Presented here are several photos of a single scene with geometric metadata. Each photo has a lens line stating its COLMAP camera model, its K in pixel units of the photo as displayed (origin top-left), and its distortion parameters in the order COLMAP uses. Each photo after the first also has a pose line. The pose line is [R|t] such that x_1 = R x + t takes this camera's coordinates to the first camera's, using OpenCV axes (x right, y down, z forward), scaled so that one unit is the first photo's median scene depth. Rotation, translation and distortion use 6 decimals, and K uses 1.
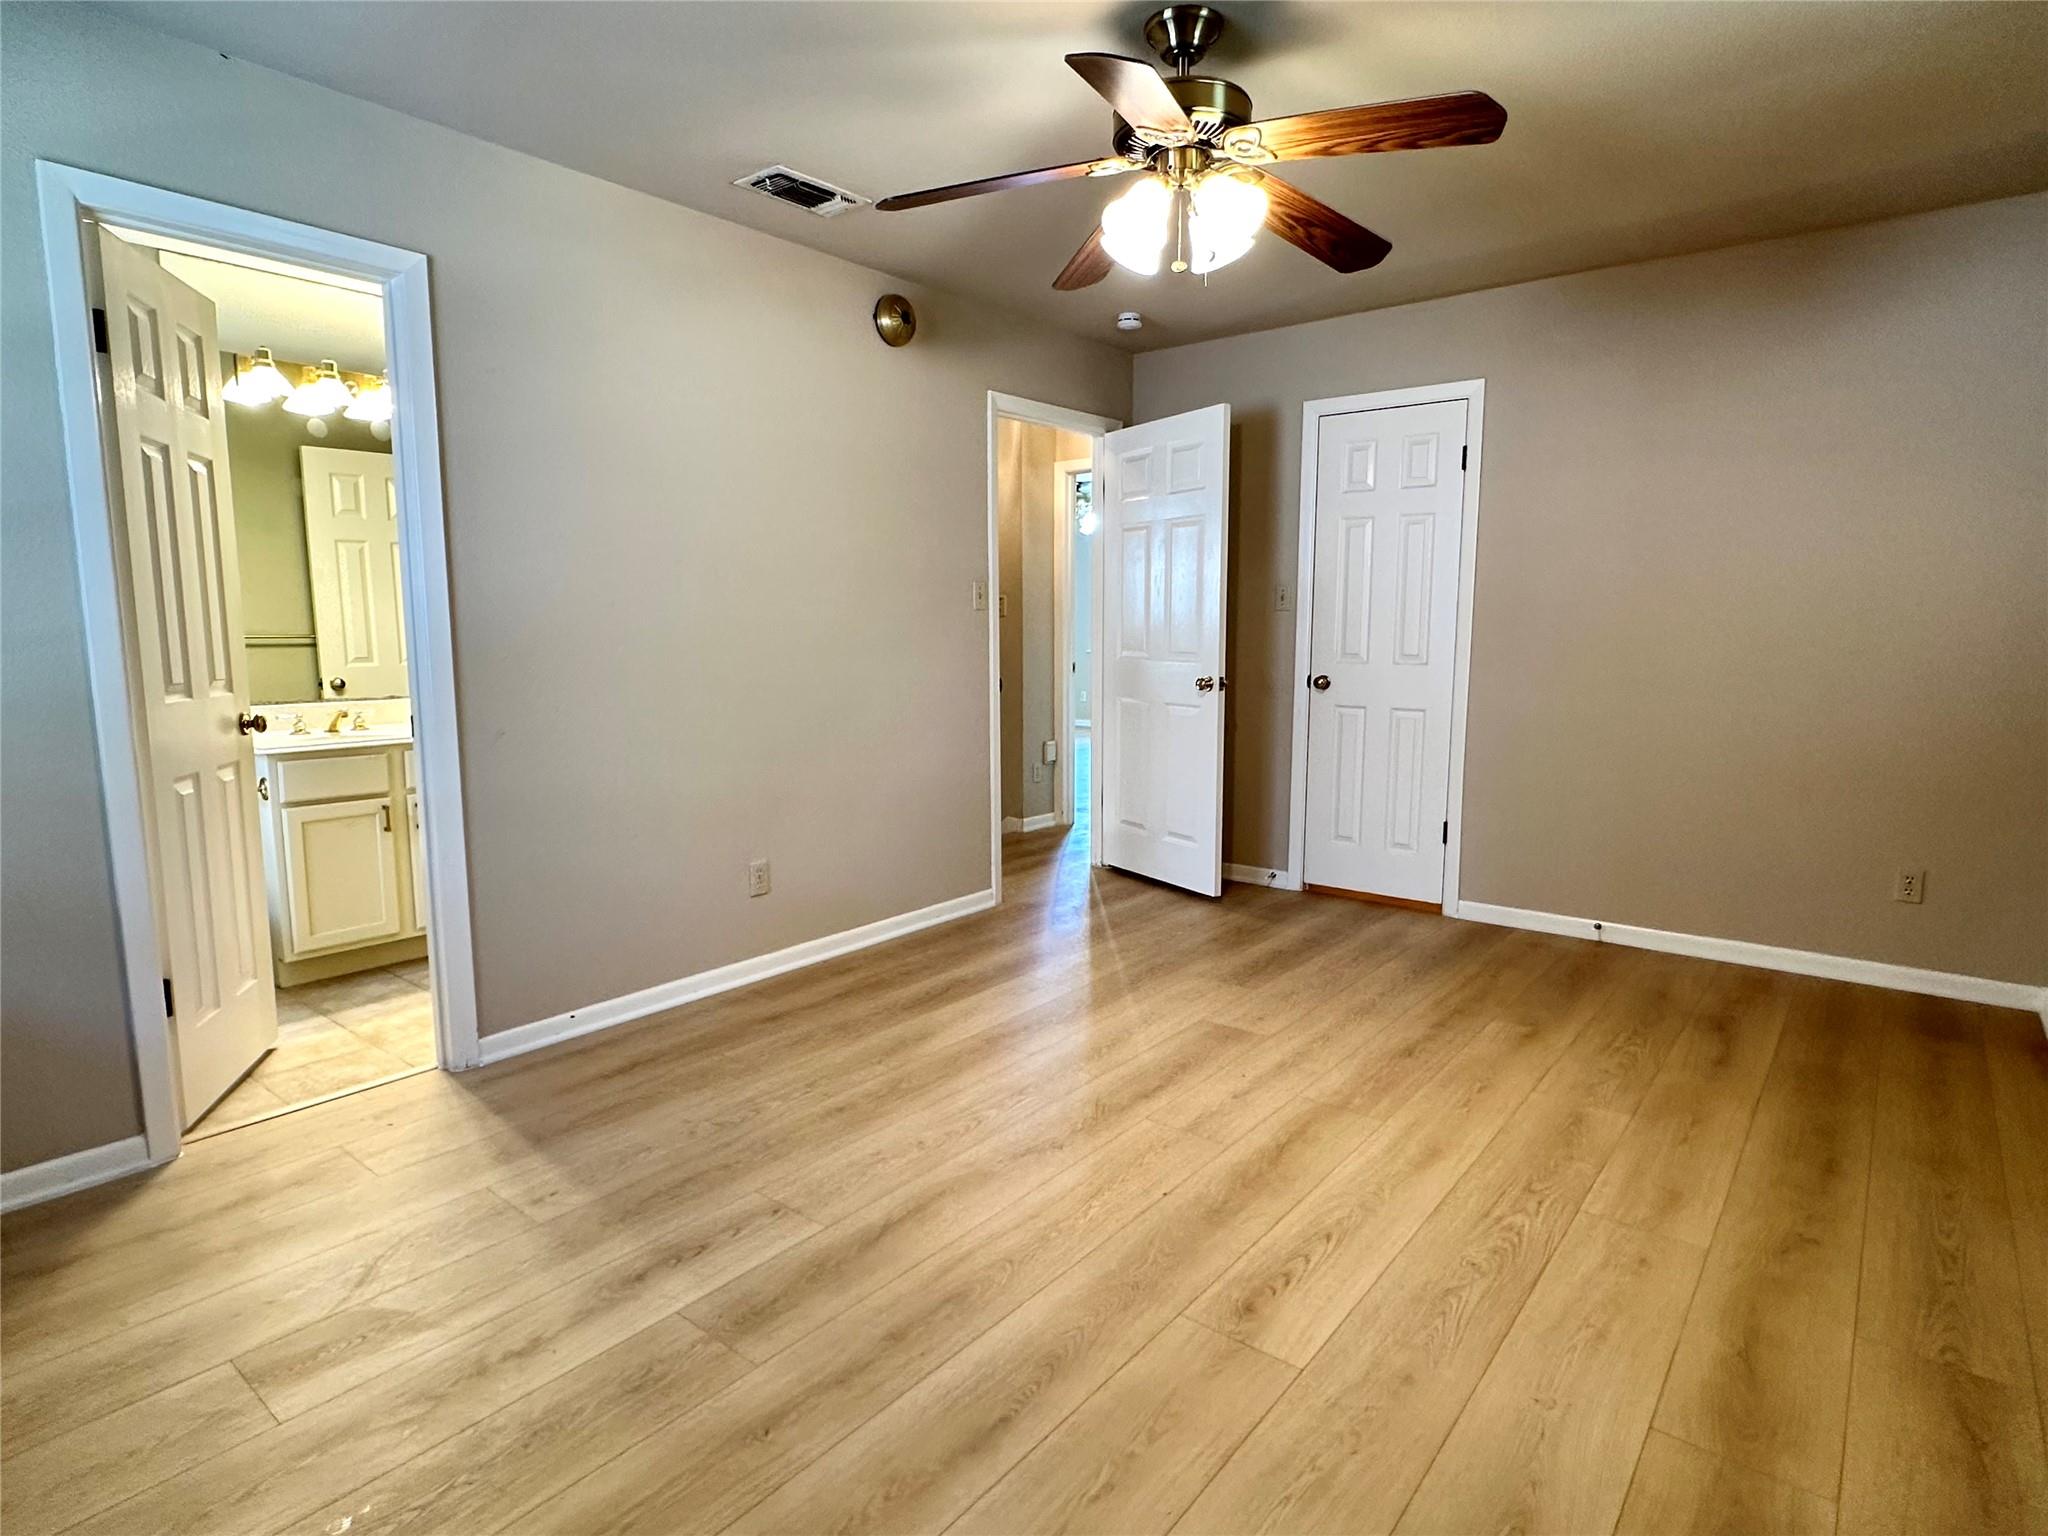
lens RADIAL K [[1107.7, 0, 1022.6], [0, 1107.7, 765.8], [0, 0, 1]] dist [-0.002271, -0.000540]
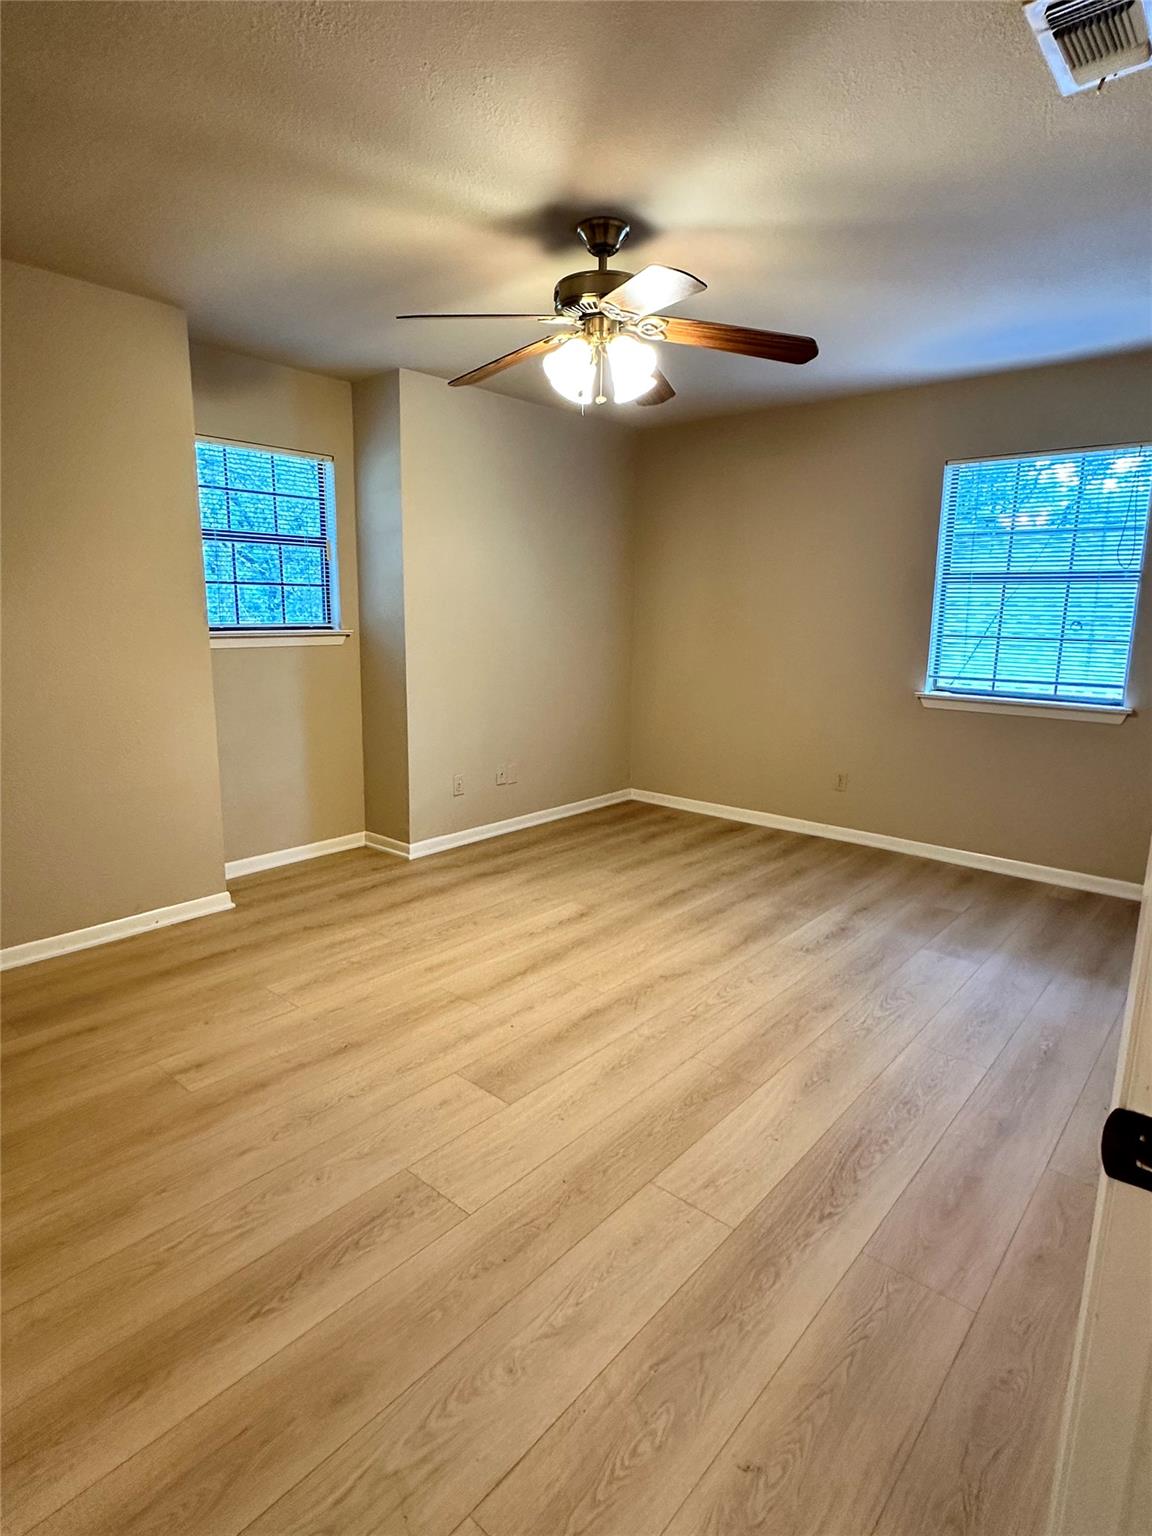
lens RADIAL K [[830.8, 0, 577.6], [0, 830.8, 767.8], [0, 0, 1]] dist [-0.002271, -0.000540]
pose [[-0.999141, -0.016435, 0.038033, 0.109840], [-0.003648, 0.949286, 0.314392, -0.304289], [-0.041271, 0.313983, -0.948531, 1.971538]]
